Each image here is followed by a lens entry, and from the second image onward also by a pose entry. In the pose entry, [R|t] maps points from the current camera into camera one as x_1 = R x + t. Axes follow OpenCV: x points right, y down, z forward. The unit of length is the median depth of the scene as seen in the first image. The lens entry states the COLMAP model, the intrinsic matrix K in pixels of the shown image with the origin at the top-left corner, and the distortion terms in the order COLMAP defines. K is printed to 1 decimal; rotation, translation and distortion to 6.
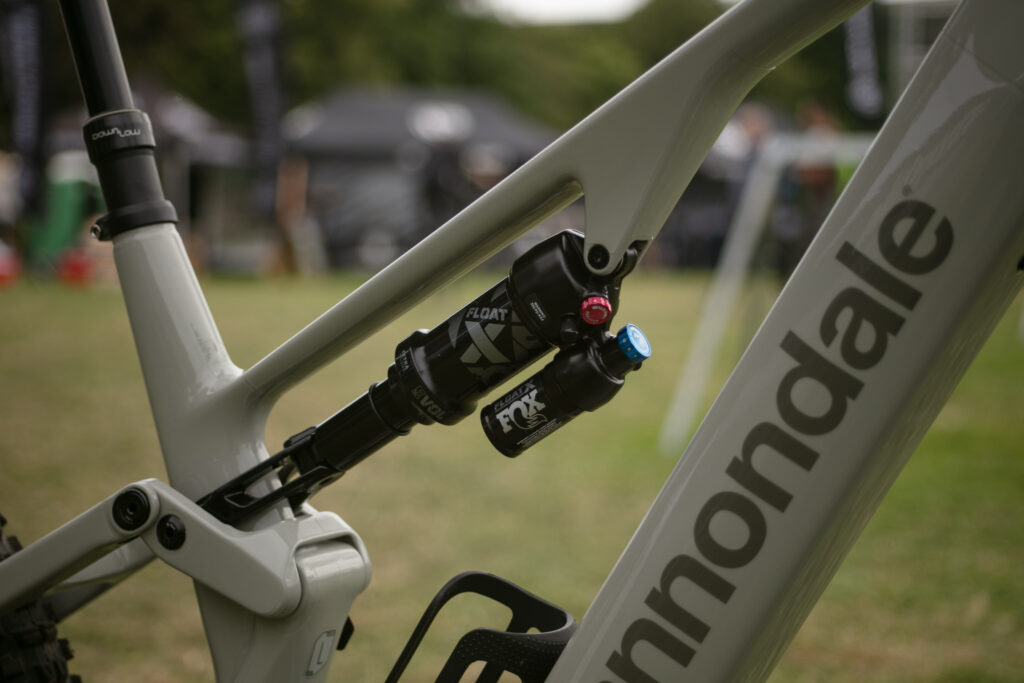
lens RADIAL K [[2064.1, 0, 512.0], [0, 2064.1, 341.5], [0, 0, 1]] dist [0.222676, -0.100640]
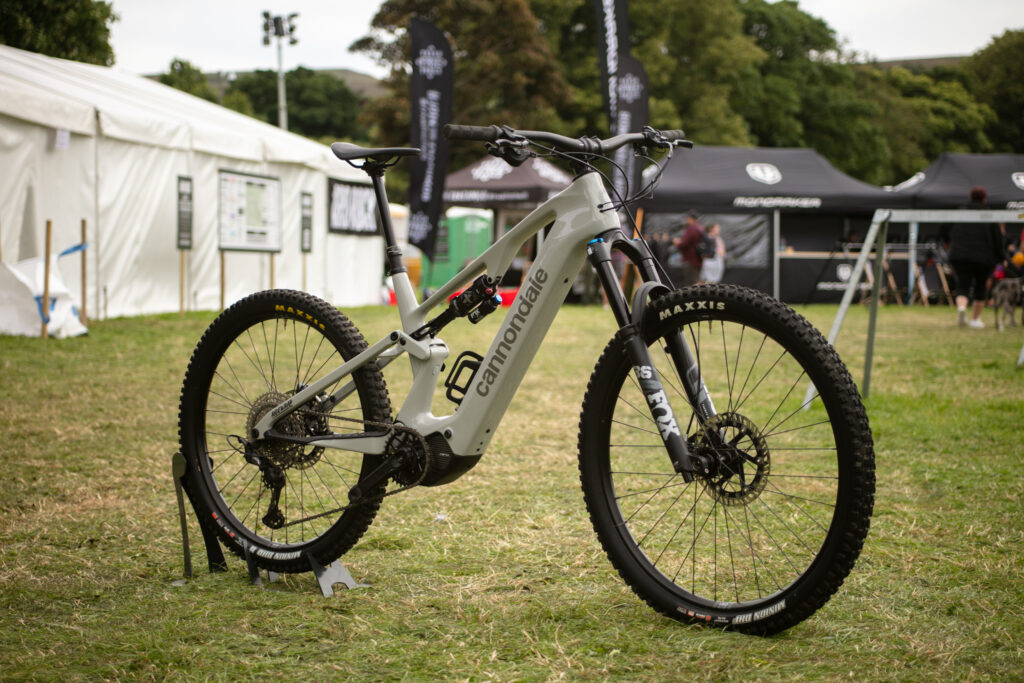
lens RADIAL K [[2160.4, 0, 512.0], [0, 2160.4, 341.5], [0, 0, 1]] dist [0.016208, 0.023012]
pose [[0.982850, 0.007640, -0.184247, 0.958264], [-0.011274, 0.999762, -0.018687, 0.182328], [0.184061, 0.020444, 0.982702, -3.658788]]
